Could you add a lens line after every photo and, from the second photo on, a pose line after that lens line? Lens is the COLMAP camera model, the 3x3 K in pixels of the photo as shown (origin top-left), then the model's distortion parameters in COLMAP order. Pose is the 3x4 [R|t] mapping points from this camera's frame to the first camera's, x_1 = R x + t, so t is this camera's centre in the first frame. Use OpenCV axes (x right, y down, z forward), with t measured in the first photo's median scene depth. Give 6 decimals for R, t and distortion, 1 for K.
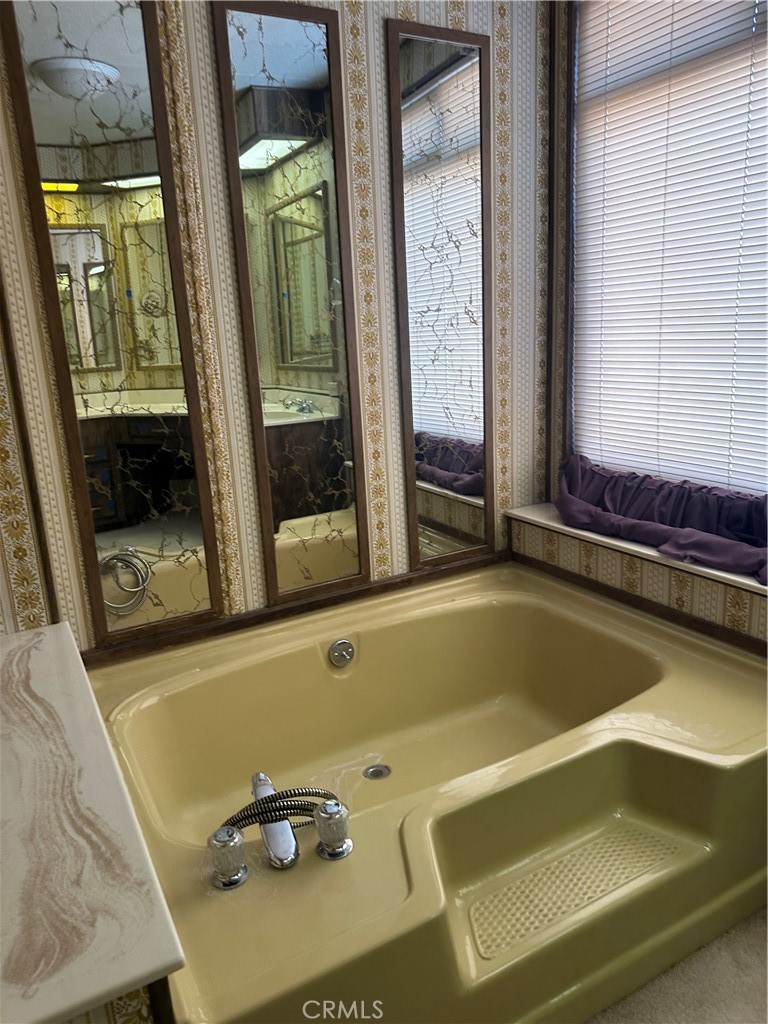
lens RADIAL K [[721.7, 0, 375.4], [0, 721.7, 514.4], [0, 0, 1]] dist [0.119172, -0.170384]
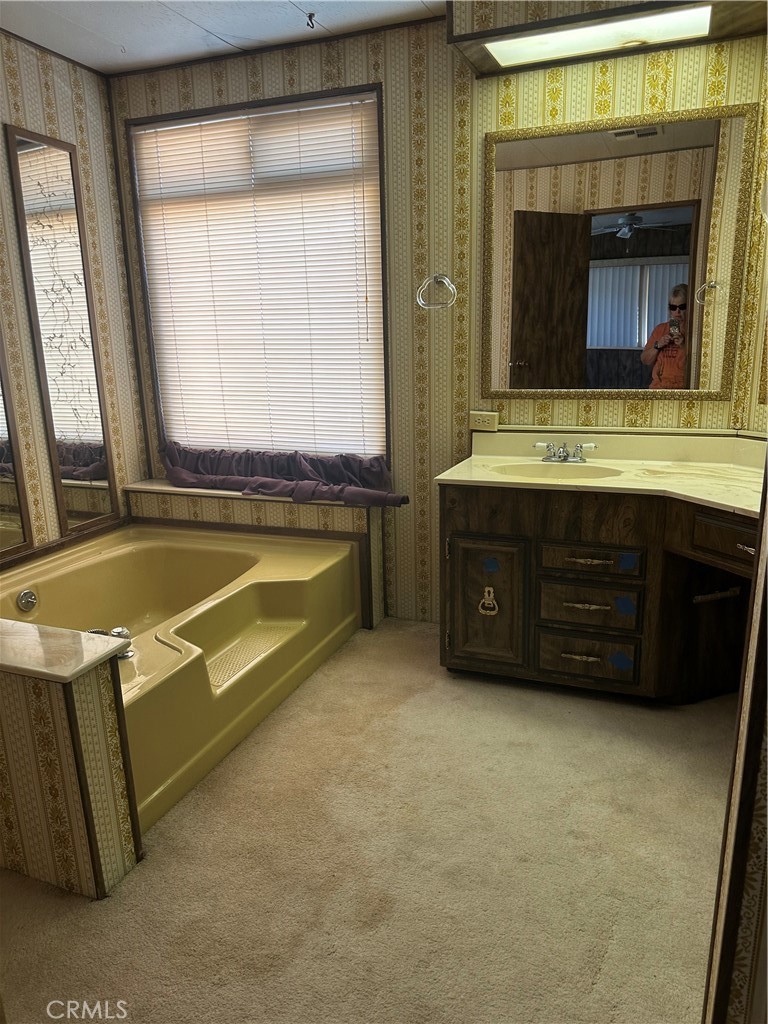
lens RADIAL K [[717.2, 0, 381.4], [0, 717.2, 505.7], [0, 0, 1]] dist [0.046332, -0.060567]
pose [[0.776614, -0.110290, 0.620248, -0.350714], [0.136137, 0.990674, 0.005701, 0.109739], [-0.615092, 0.080011, 0.784385, -0.417074]]
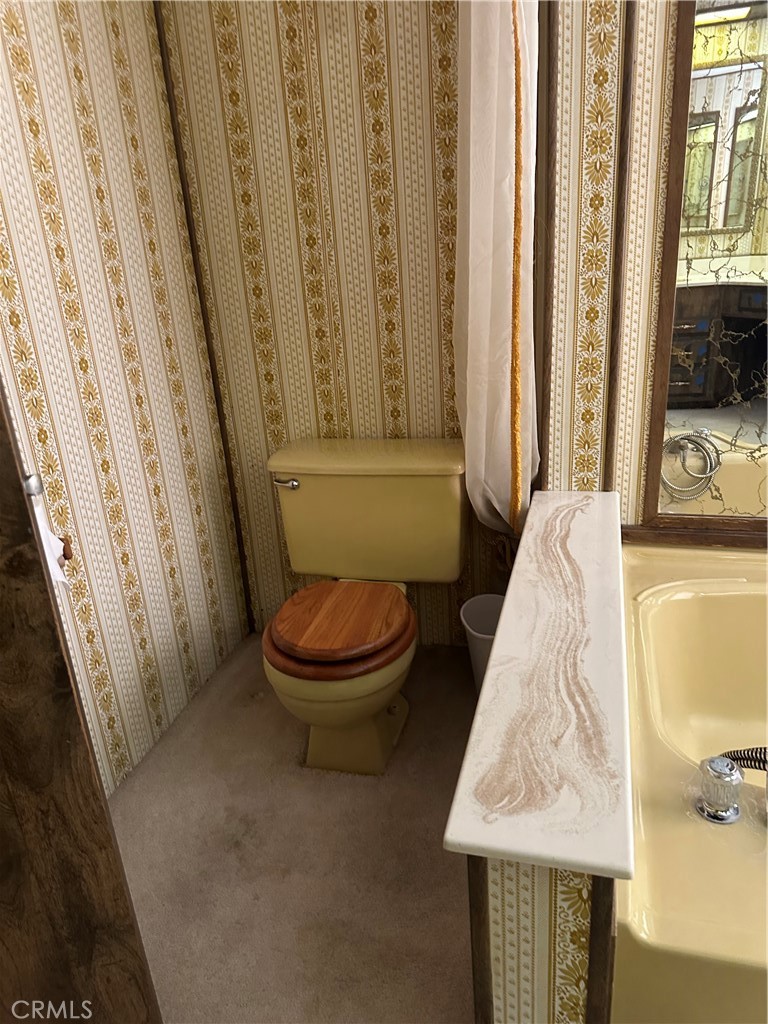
lens RADIAL K [[717.2, 0, 381.4], [0, 717.2, 505.7], [0, 0, 1]] dist [0.046332, -0.060567]
pose [[0.708106, 0.252551, -0.659397, 0.001144], [-0.143856, 0.965862, 0.215446, -0.000572], [0.691297, -0.057700, 0.720263, 0.058120]]
